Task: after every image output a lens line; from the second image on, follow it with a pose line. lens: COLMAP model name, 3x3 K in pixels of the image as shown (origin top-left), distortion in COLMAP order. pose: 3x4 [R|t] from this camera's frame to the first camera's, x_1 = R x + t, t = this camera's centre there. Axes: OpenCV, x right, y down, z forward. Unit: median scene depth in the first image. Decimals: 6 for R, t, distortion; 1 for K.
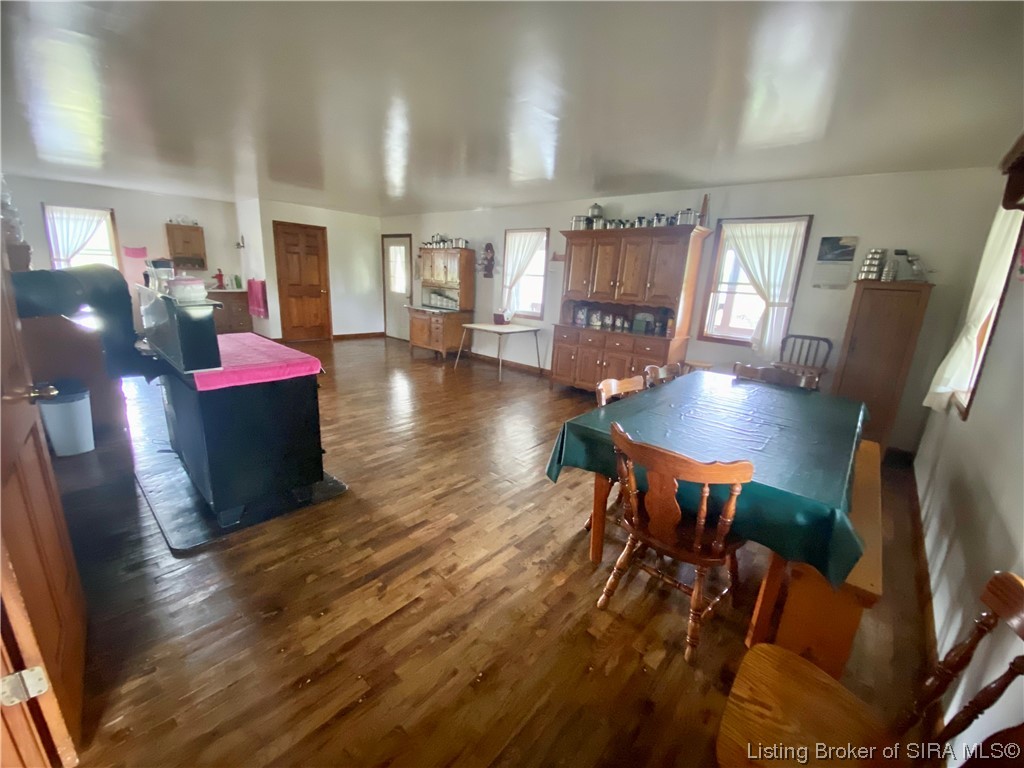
lens RADIAL K [[421.1, 0, 514.8], [0, 421.1, 377.9], [0, 0, 1]] dist [0.228078, -0.063655]
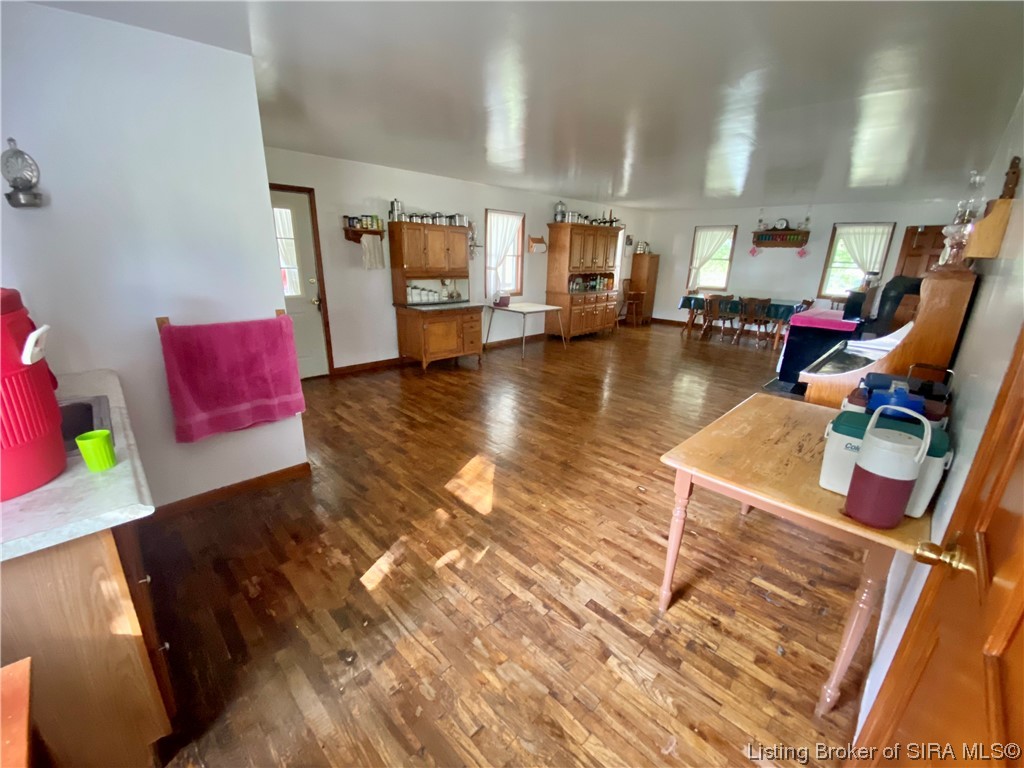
lens RADIAL K [[421.1, 0, 514.8], [0, 421.1, 377.9], [0, 0, 1]] dist [0.228078, -0.063655]
pose [[0.068980, -0.328519, 0.941975, -1.096456], [0.213095, 0.927284, 0.307791, -0.285713], [-0.974593, 0.179499, 0.133970, 0.898419]]
